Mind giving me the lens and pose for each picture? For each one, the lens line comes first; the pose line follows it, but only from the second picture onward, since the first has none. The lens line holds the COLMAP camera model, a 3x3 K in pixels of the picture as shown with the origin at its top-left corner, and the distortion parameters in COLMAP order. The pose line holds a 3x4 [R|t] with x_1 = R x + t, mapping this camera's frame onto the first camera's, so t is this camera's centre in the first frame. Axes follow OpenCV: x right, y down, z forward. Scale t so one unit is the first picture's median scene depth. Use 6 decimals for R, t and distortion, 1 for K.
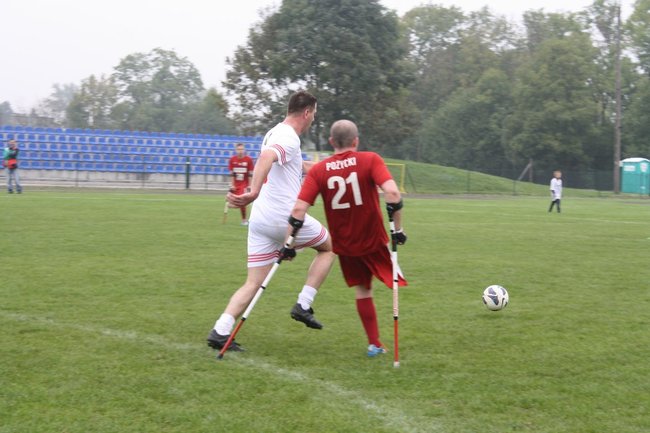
lens RADIAL K [[1596.8, 0, 325.0], [0, 1596.8, 216.5], [0, 0, 1]] dist [0.053388, 0.601985]
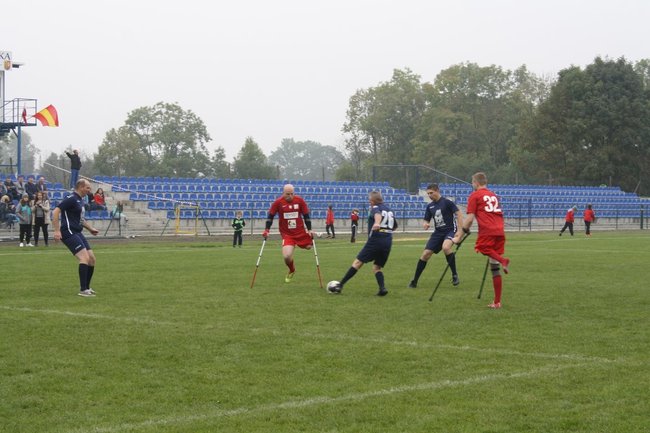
lens RADIAL K [[1598.7, 0, 325.0], [0, 1598.7, 216.5], [0, 0, 1]] dist [0.066584, 0.518814]
pose [[0.982442, -0.028524, 0.184374, -0.426917], [0.032522, 0.999296, -0.018696, -0.008419], [-0.183711, 0.024364, 0.982678, -0.183785]]
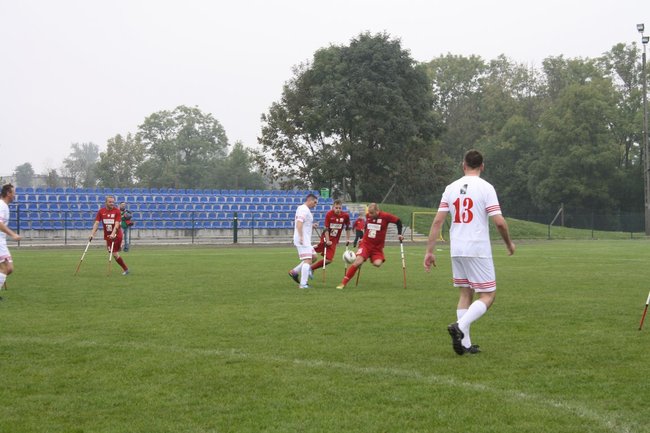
lens RADIAL K [[1598.7, 0, 325.0], [0, 1598.7, 216.5], [0, 0, 1]] dist [0.066584, 0.518814]
pose [[0.999439, -0.031904, -0.010183, -0.012367], [0.031563, 0.998987, -0.032065, 0.000338], [0.011196, 0.031726, 0.999434, -0.025315]]
